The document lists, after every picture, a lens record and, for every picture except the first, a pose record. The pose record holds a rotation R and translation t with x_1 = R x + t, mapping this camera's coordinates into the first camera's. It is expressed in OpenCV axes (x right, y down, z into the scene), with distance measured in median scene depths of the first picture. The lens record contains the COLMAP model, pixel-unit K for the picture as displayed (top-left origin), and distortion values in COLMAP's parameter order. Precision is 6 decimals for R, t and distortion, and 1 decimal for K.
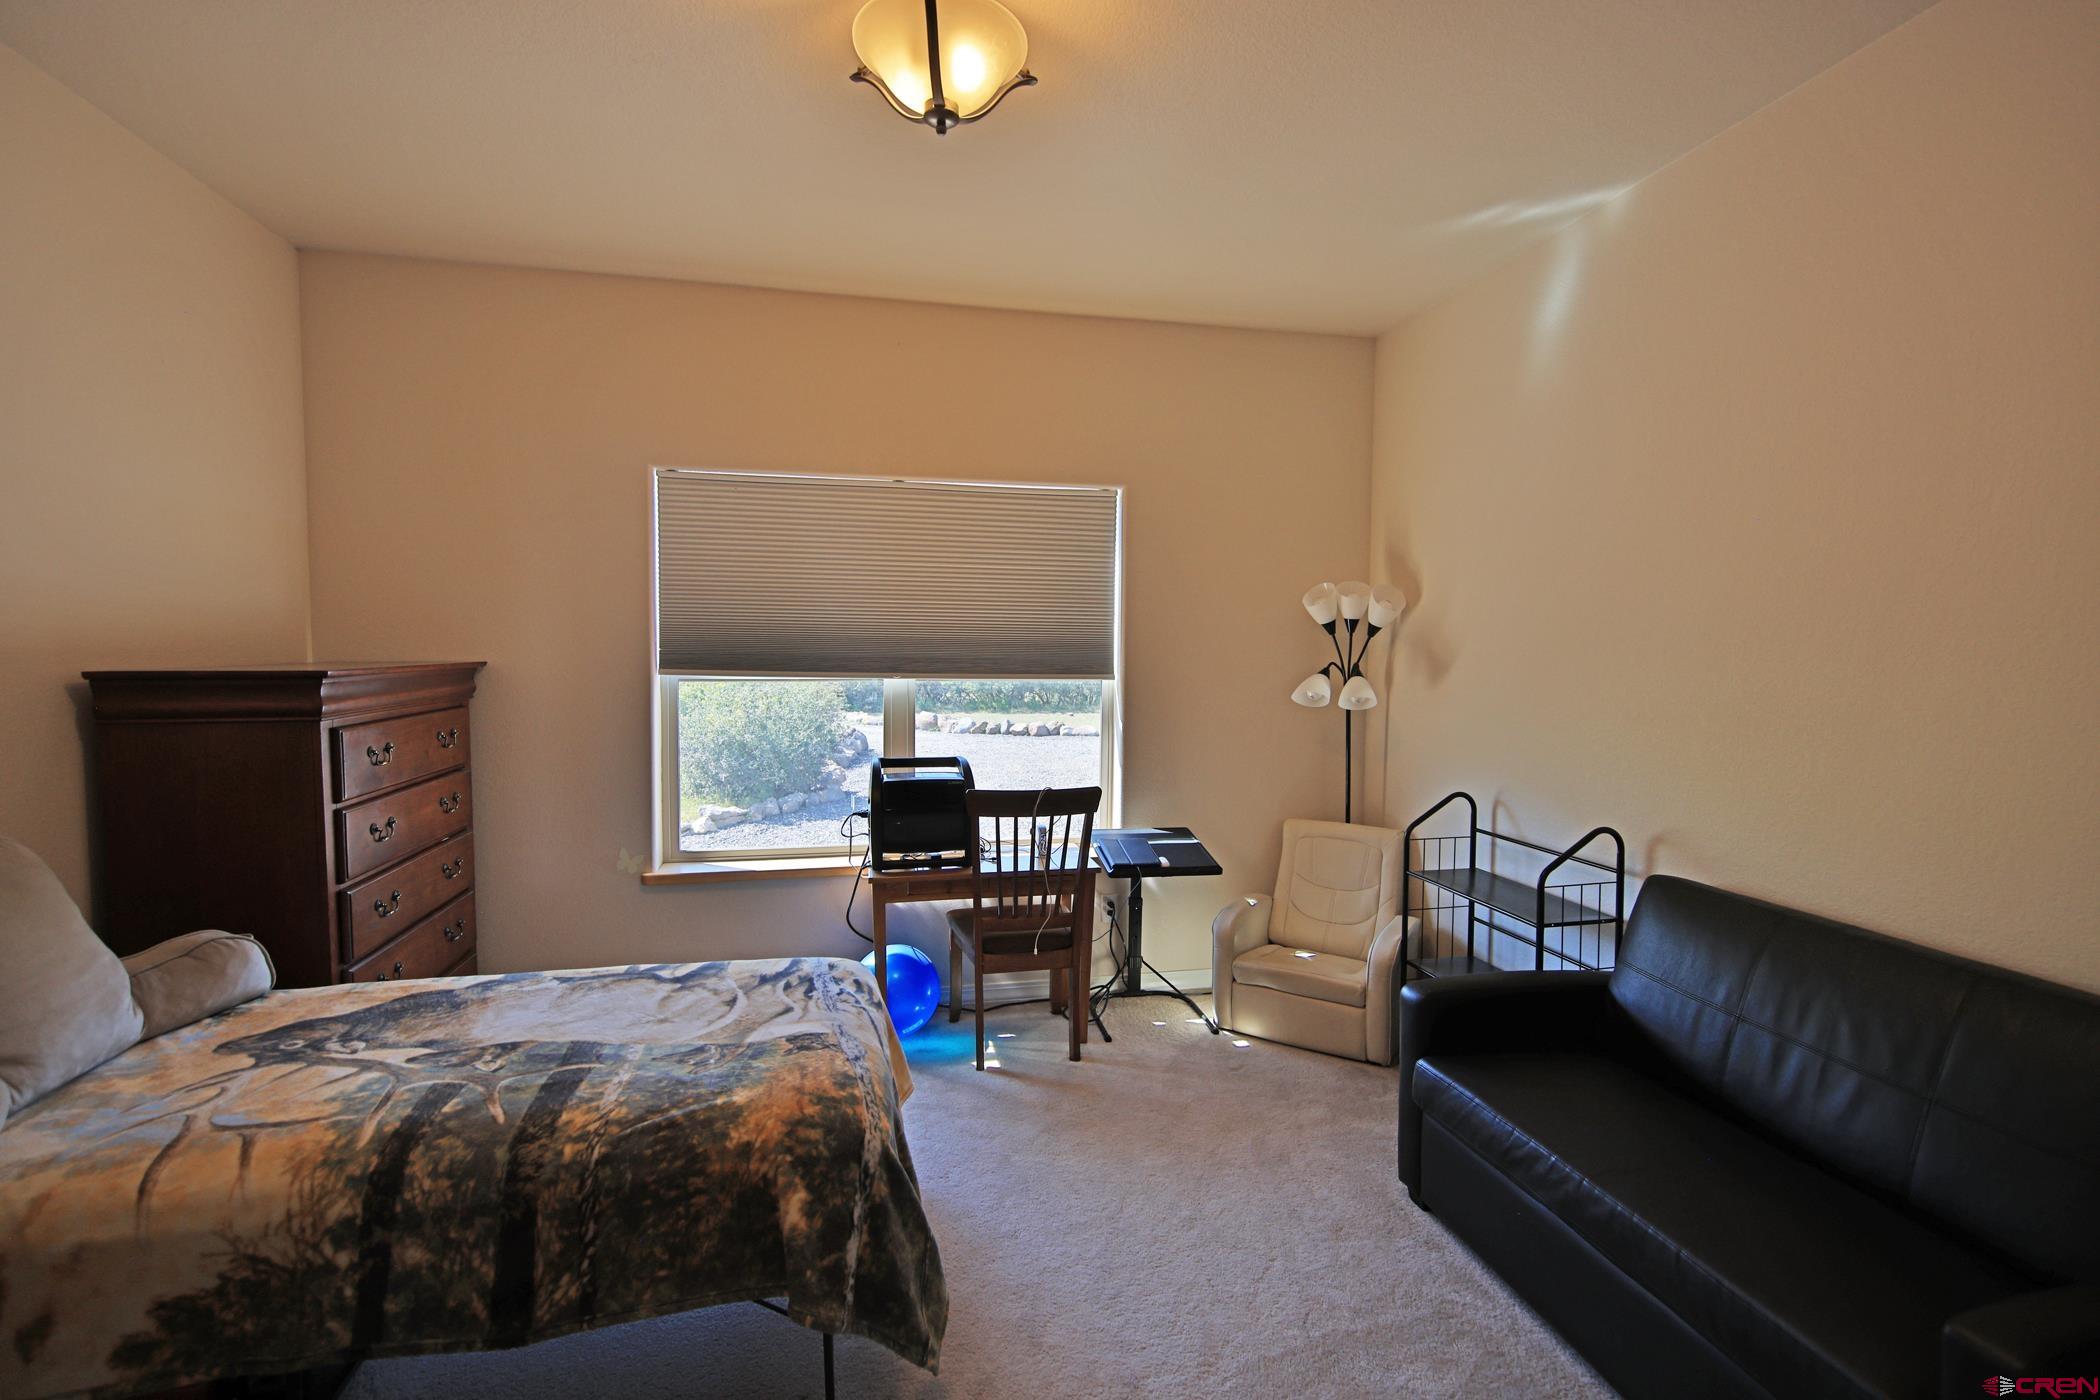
lens RADIAL K [[846.3, 0, 1000.5], [0, 846.3, 719.5], [0, 0, 1]] dist [0.022554, -0.011155]
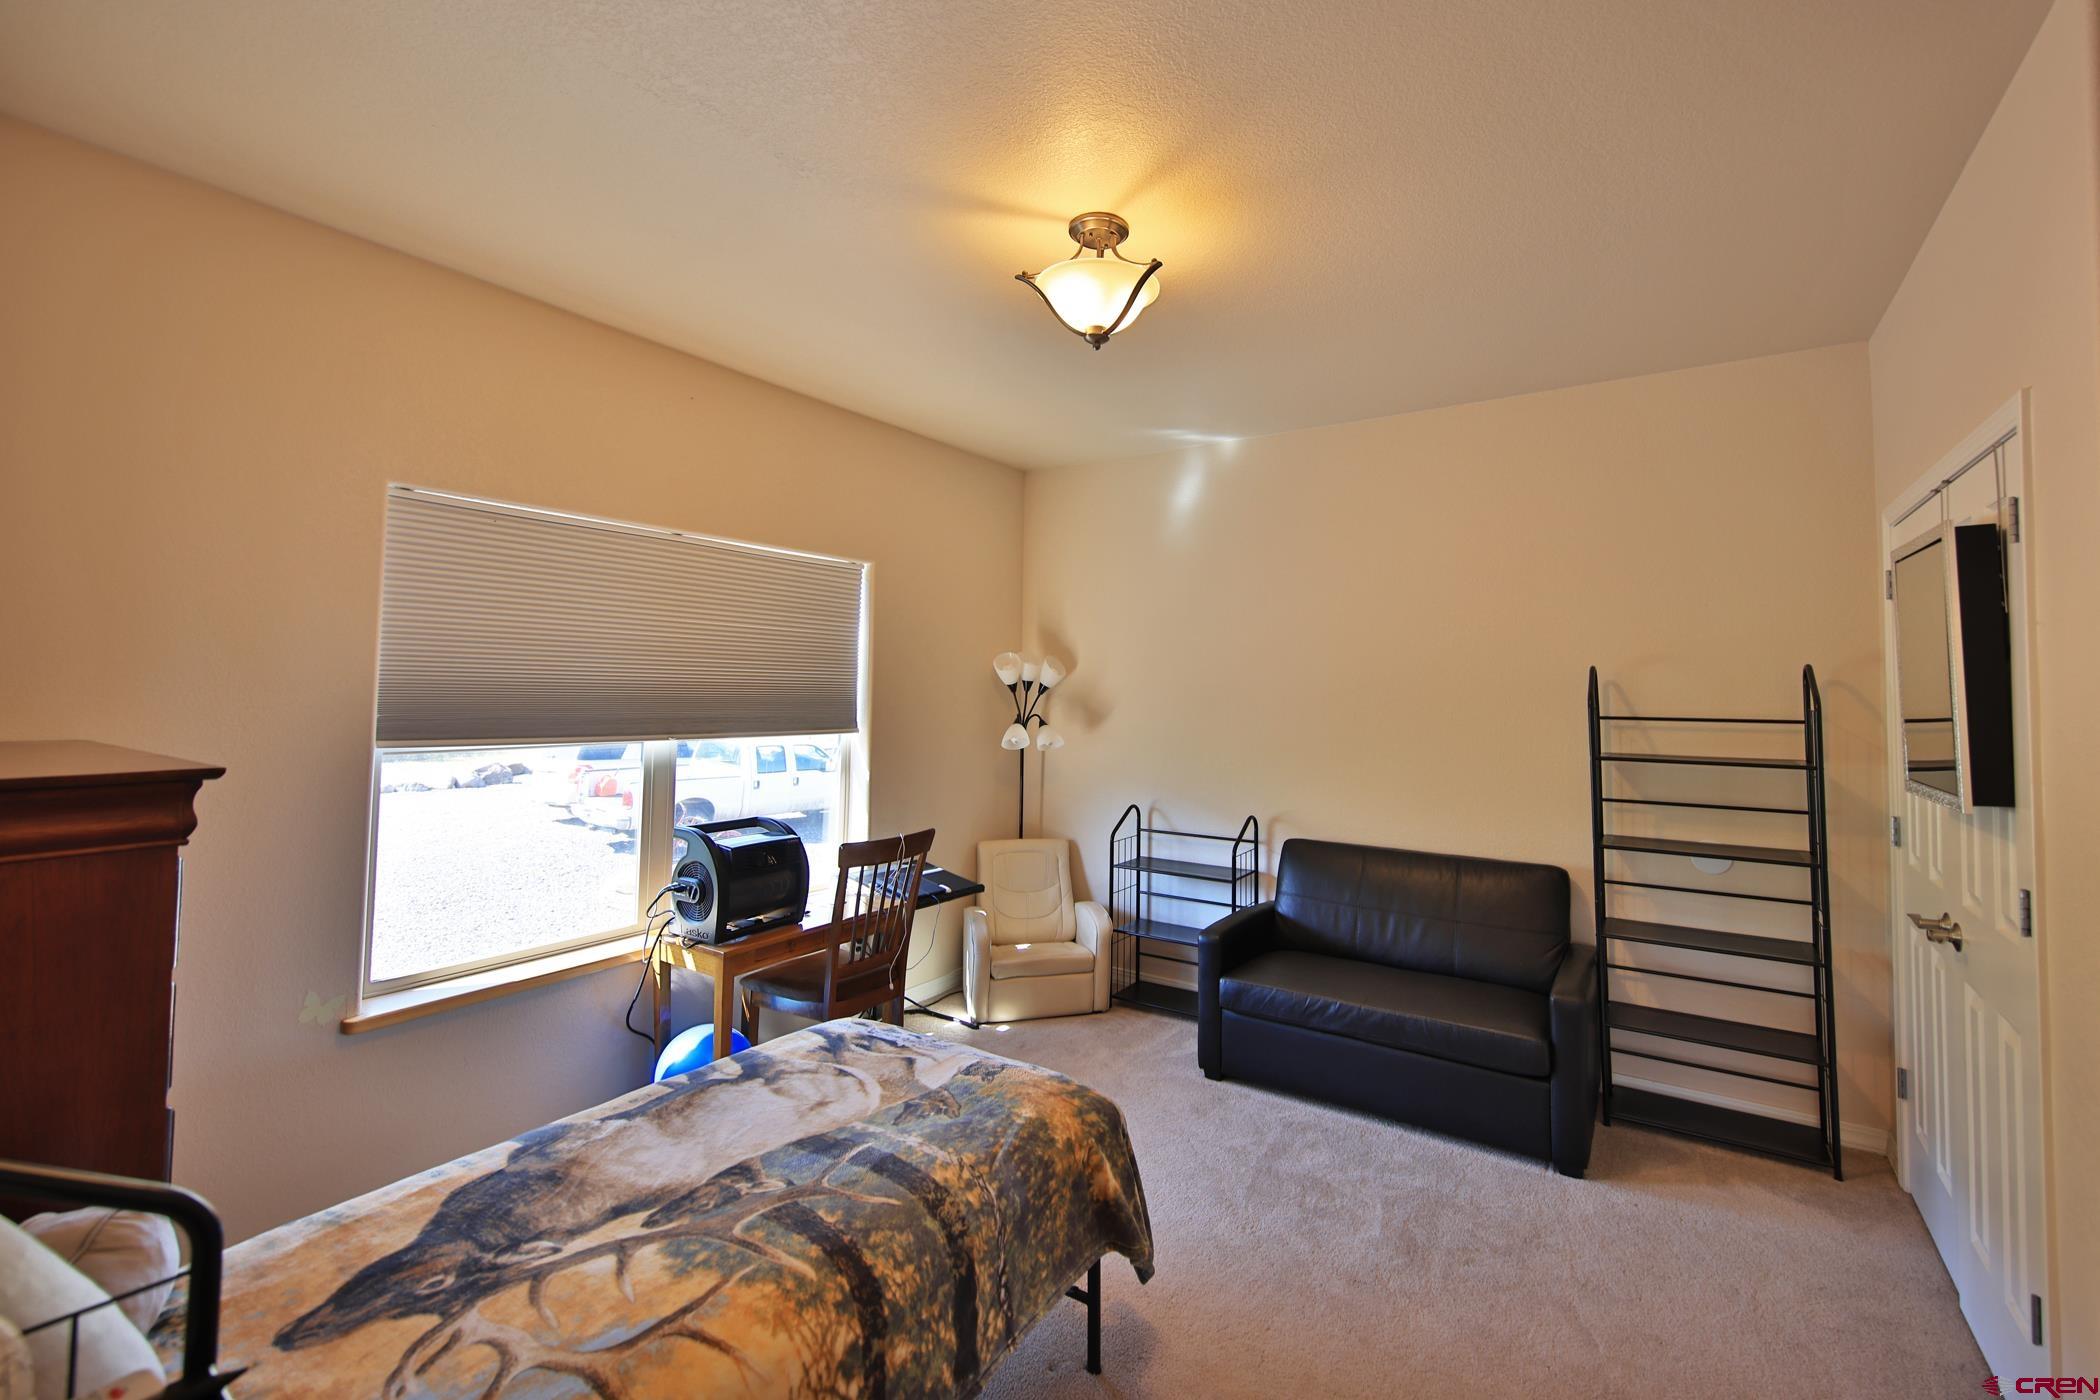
lens RADIAL K [[817.8, 0, 1055.9], [0, 817.8, 695.6], [0, 0, 1]] dist [0.010659, -0.006313]
pose [[0.741676, -0.002713, 0.670753, -0.778099], [0.053671, 0.997025, -0.055313, -0.046024], [-0.668607, 0.077025, 0.739616, 0.077625]]
